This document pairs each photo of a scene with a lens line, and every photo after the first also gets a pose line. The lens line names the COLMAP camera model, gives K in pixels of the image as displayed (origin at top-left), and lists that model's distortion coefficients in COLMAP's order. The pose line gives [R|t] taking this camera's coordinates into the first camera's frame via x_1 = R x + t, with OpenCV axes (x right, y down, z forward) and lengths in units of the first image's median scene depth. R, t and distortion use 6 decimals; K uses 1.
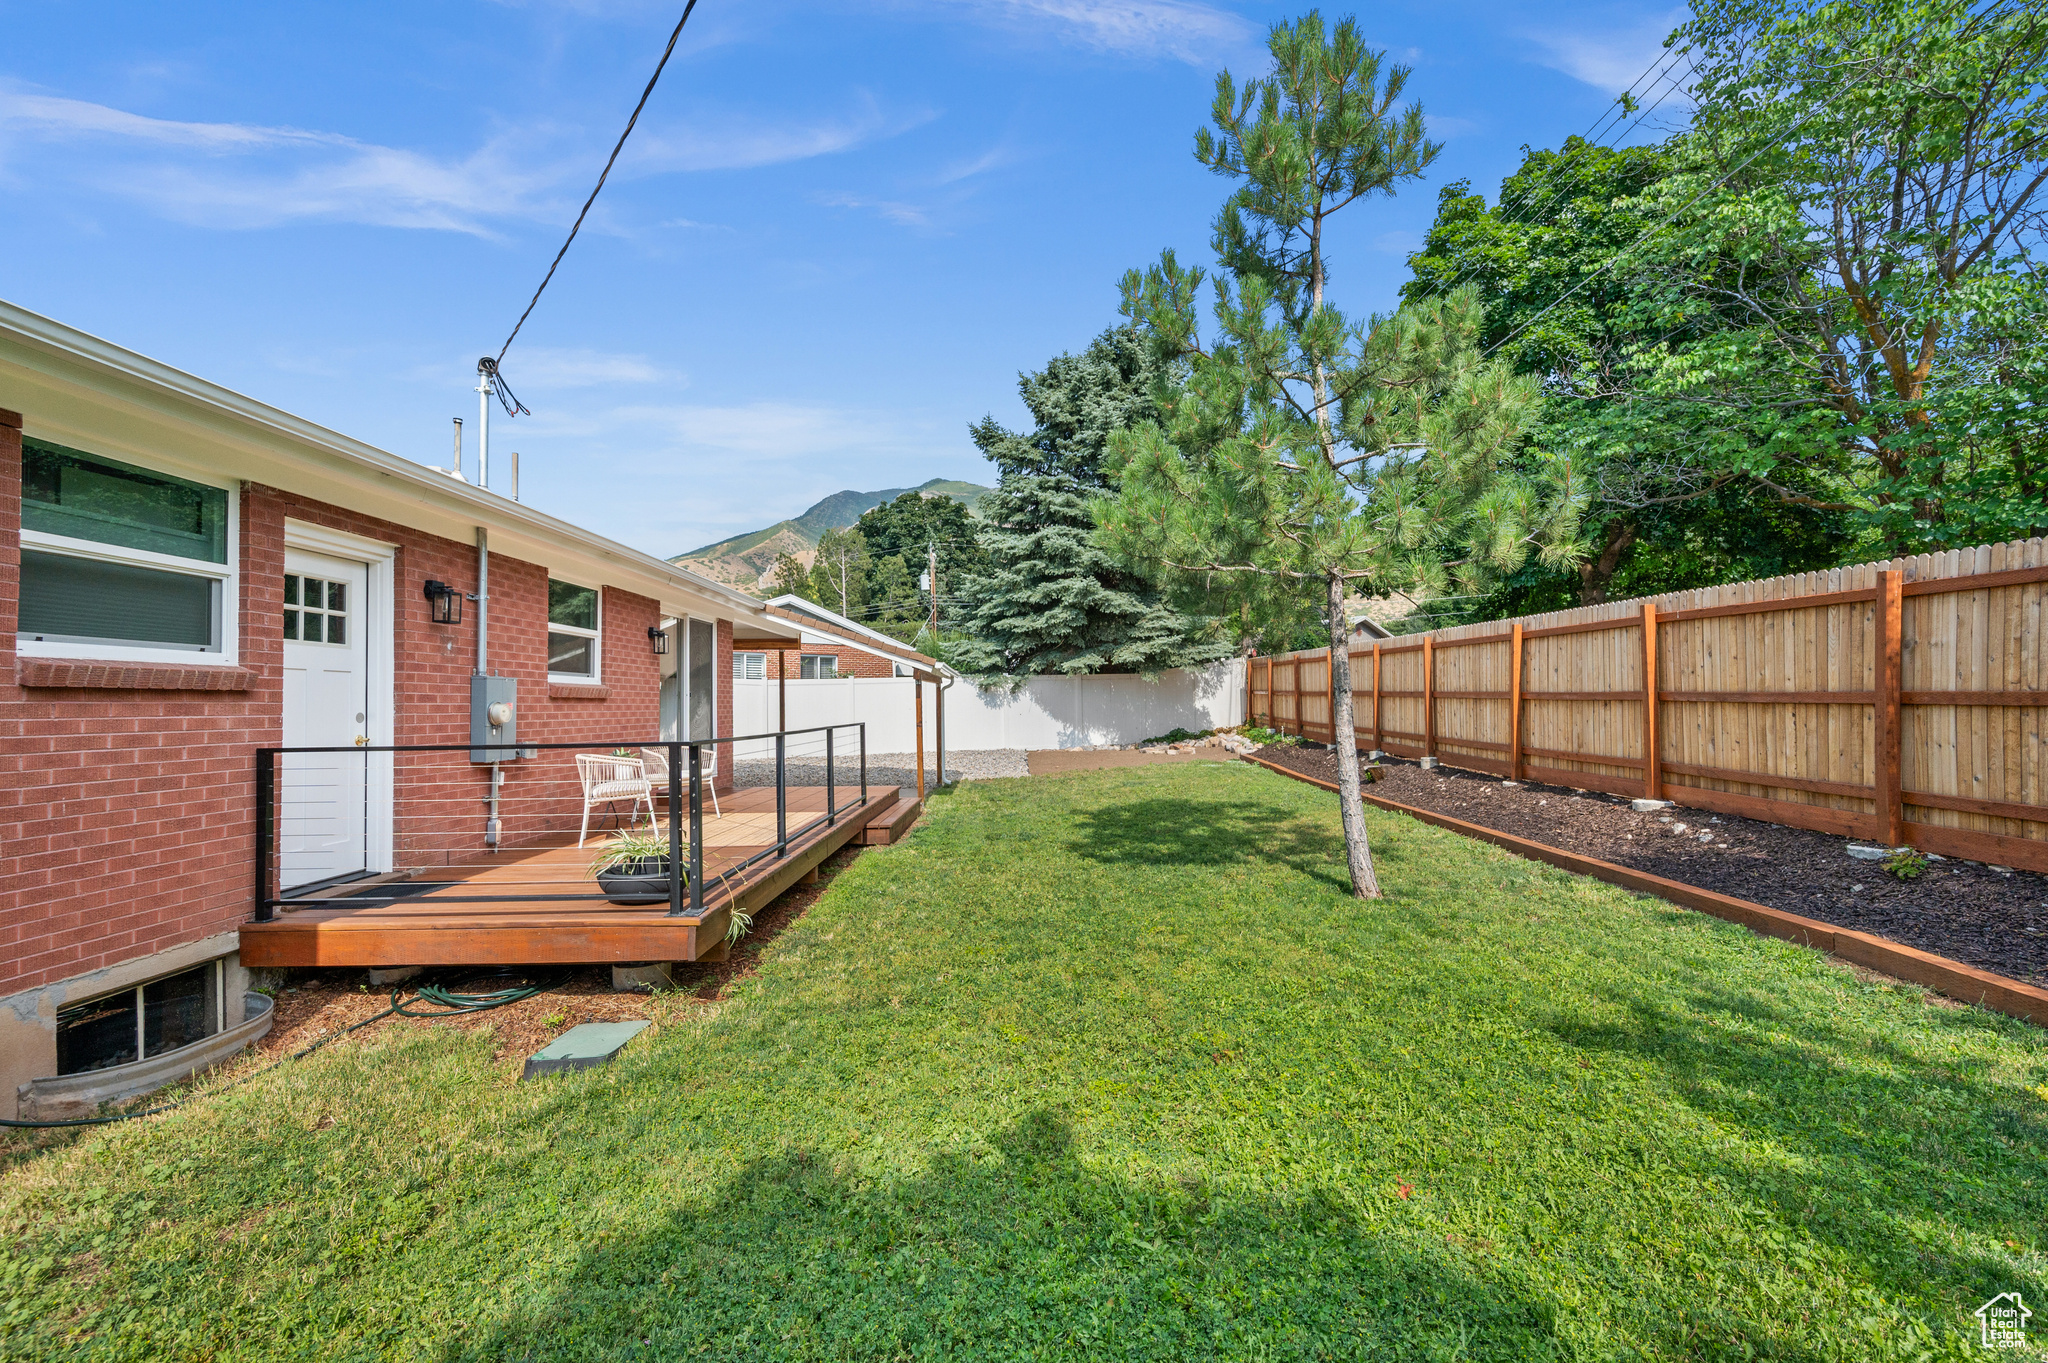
lens RADIAL K [[808.8, 0, 1025.0], [0, 808.8, 671.3], [0, 0, 1]] dist [0.001529, -0.000878]
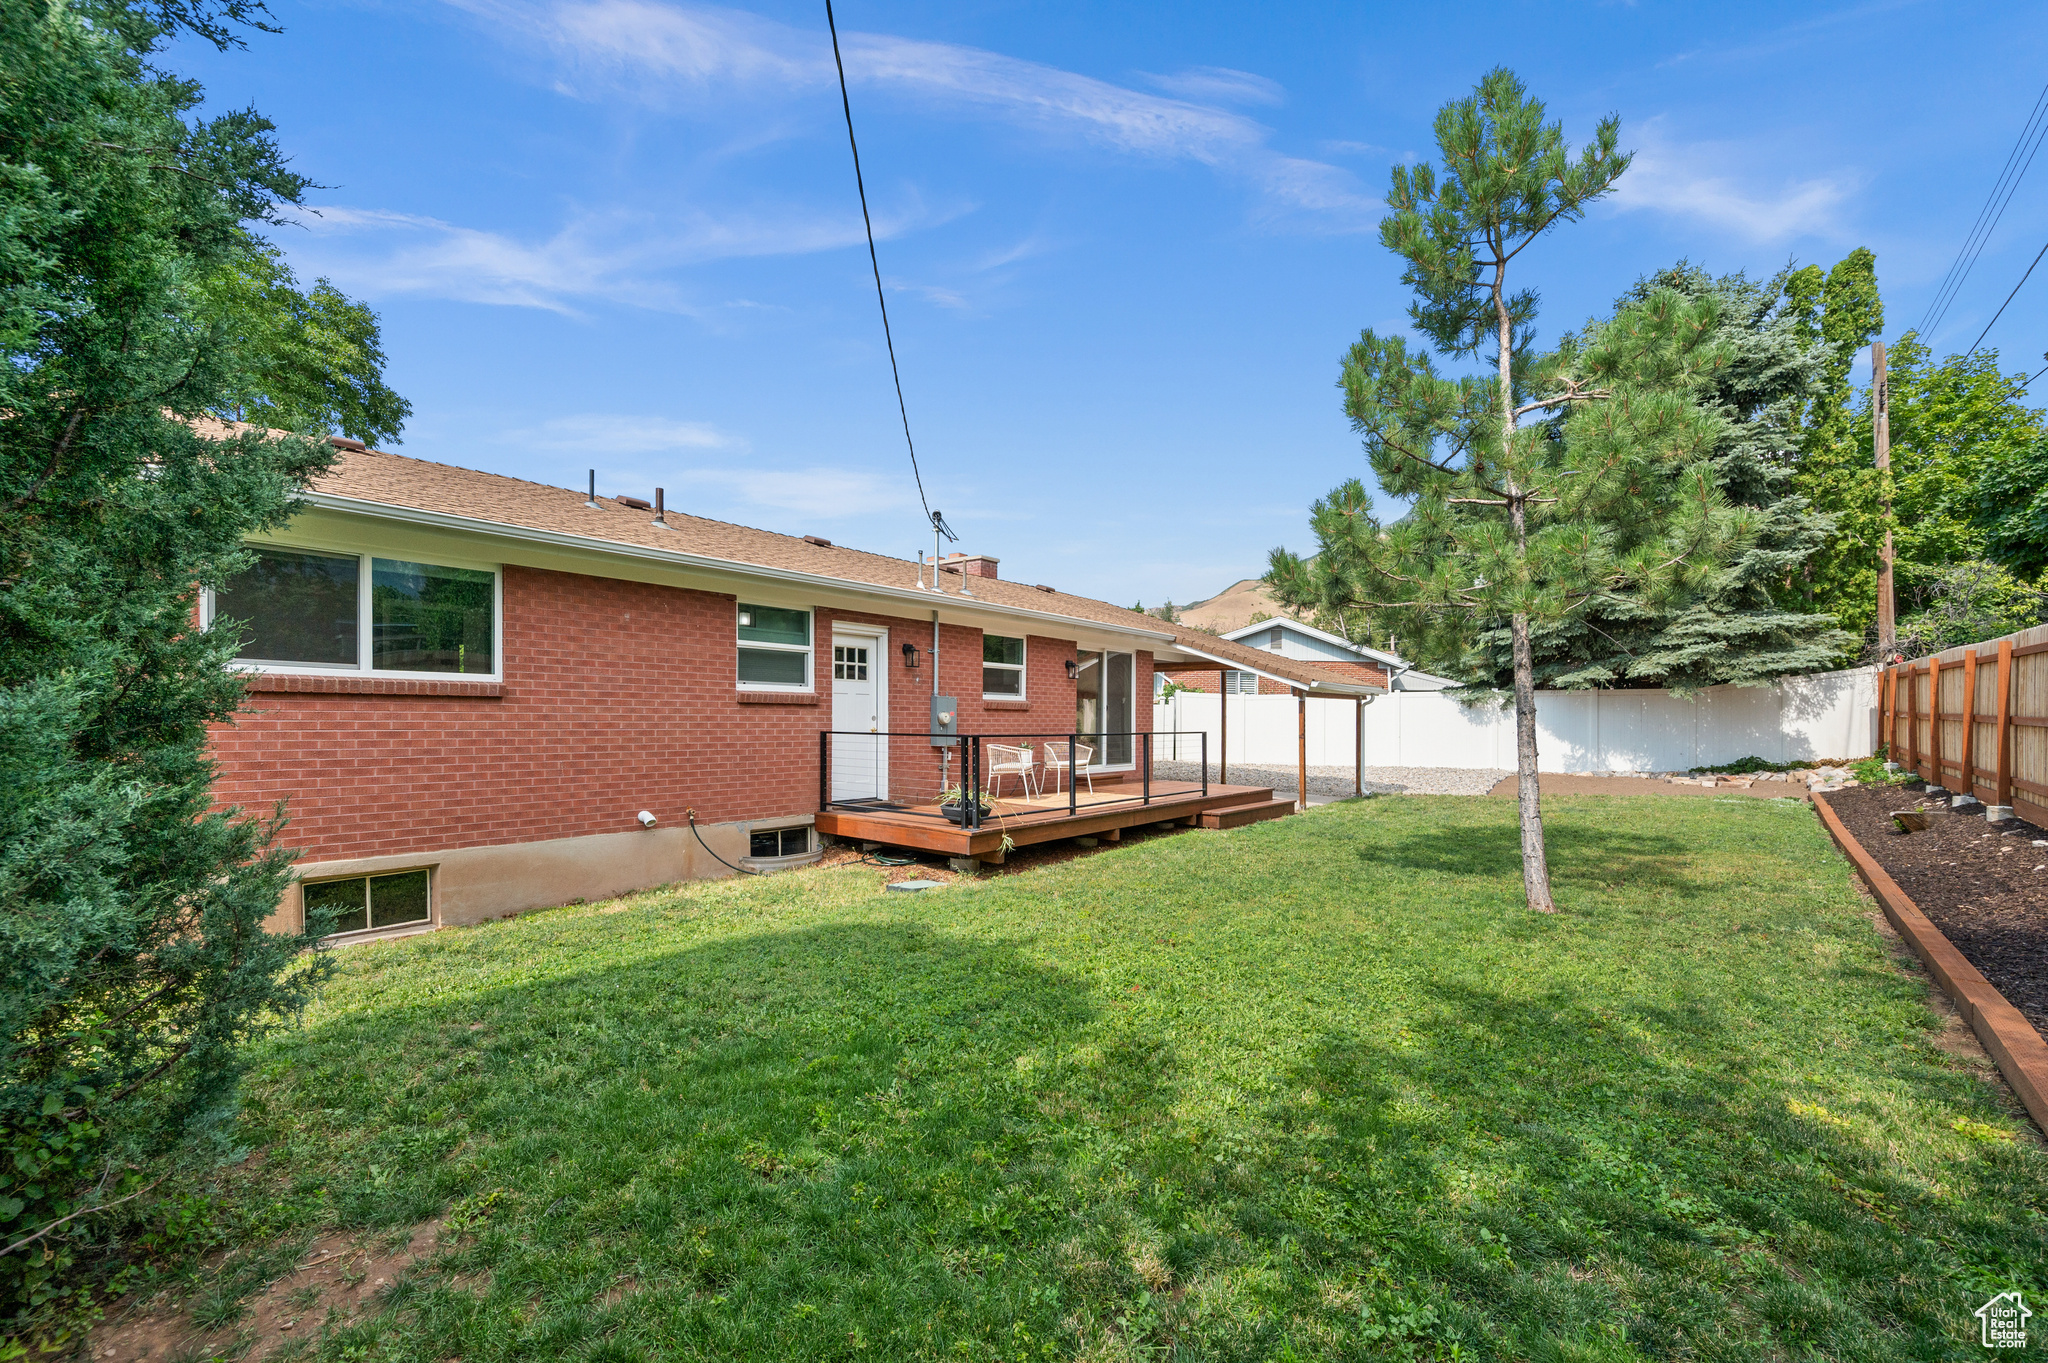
lens RADIAL K [[808.8, 0, 1057.1], [0, 808.8, 709.6], [0, 0, 1]] dist [0.001529, -0.000878]
pose [[0.789943, 0.014502, -0.613009, 0.700540], [0.005177, 0.999527, 0.030318, -0.019112], [0.613159, -0.027123, 0.789494, -0.249268]]
